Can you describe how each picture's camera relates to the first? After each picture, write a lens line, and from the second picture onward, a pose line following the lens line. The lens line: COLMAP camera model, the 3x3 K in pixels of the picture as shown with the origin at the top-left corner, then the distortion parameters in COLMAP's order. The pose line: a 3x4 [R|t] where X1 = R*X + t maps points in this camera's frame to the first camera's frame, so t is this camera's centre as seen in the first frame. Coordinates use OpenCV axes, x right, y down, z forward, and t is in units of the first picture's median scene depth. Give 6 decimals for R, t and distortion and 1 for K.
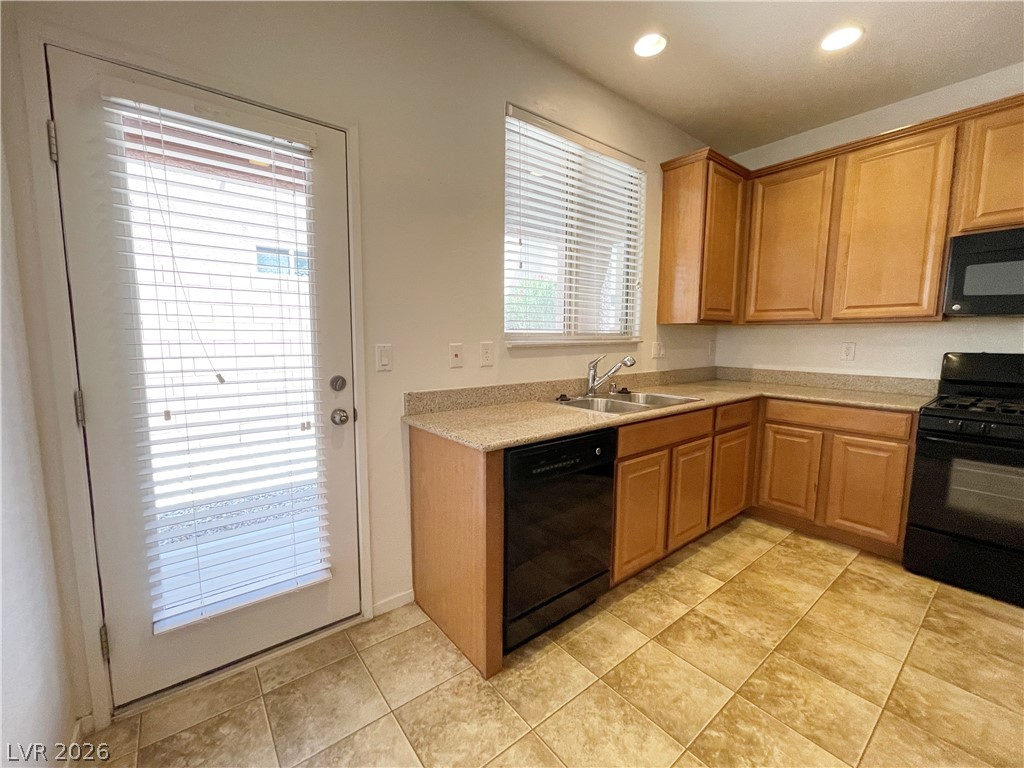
lens RADIAL K [[420.8, 0, 508.9], [0, 420.8, 385.9], [0, 0, 1]] dist [-0.001879, -0.000138]
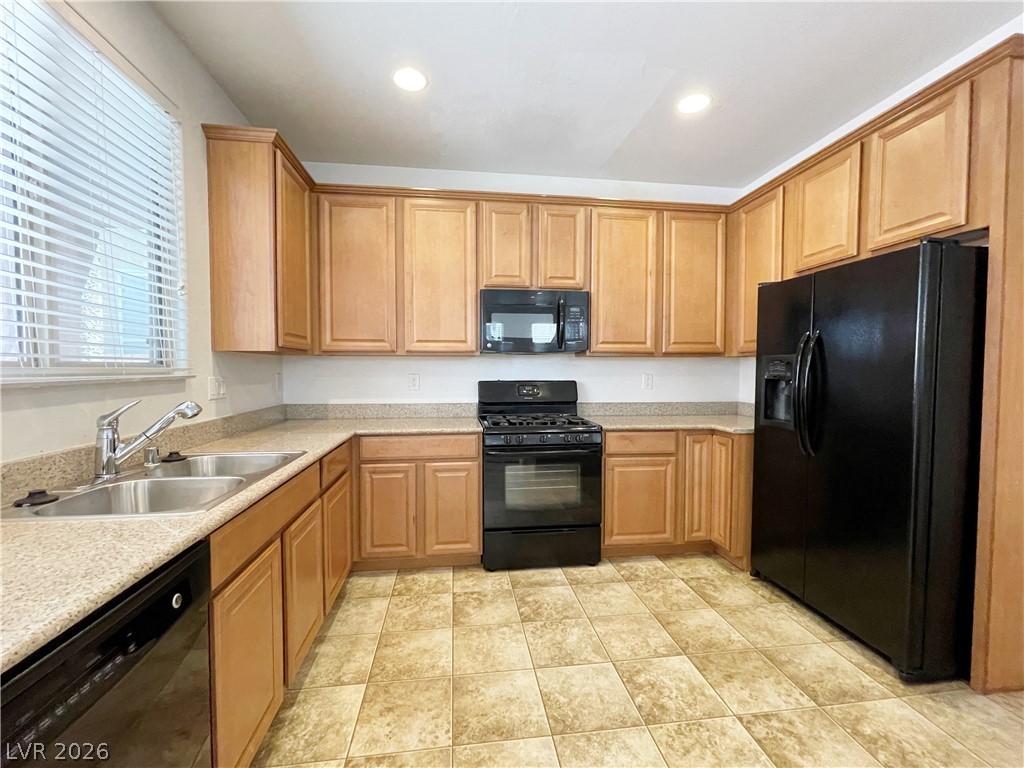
lens RADIAL K [[428.3, 0, 507.9], [0, 428.3, 386.0], [0, 0, 1]] dist [-0.001578, 0.000481]
pose [[0.512183, -0.035760, 0.858131, -0.007729], [0.099888, 0.994833, -0.018162, -0.033543], [-0.853048, 0.095019, 0.513109, 0.279696]]
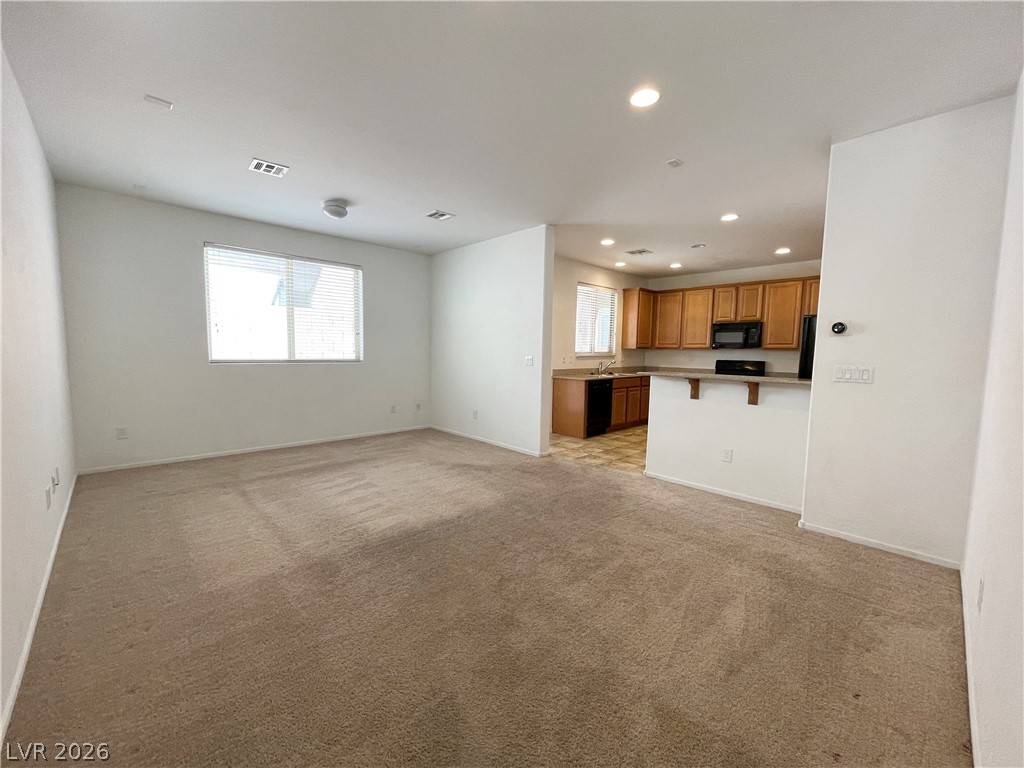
lens RADIAL K [[414.1, 0, 508.5], [0, 414.1, 385.9], [0, 0, 1]] dist [-0.001099, -0.000234]
pose [[0.995388, 0.003500, 0.095870, -0.713787], [-0.000748, 0.999587, -0.028727, 0.191122], [-0.095931, 0.028523, 0.994979, -1.790045]]
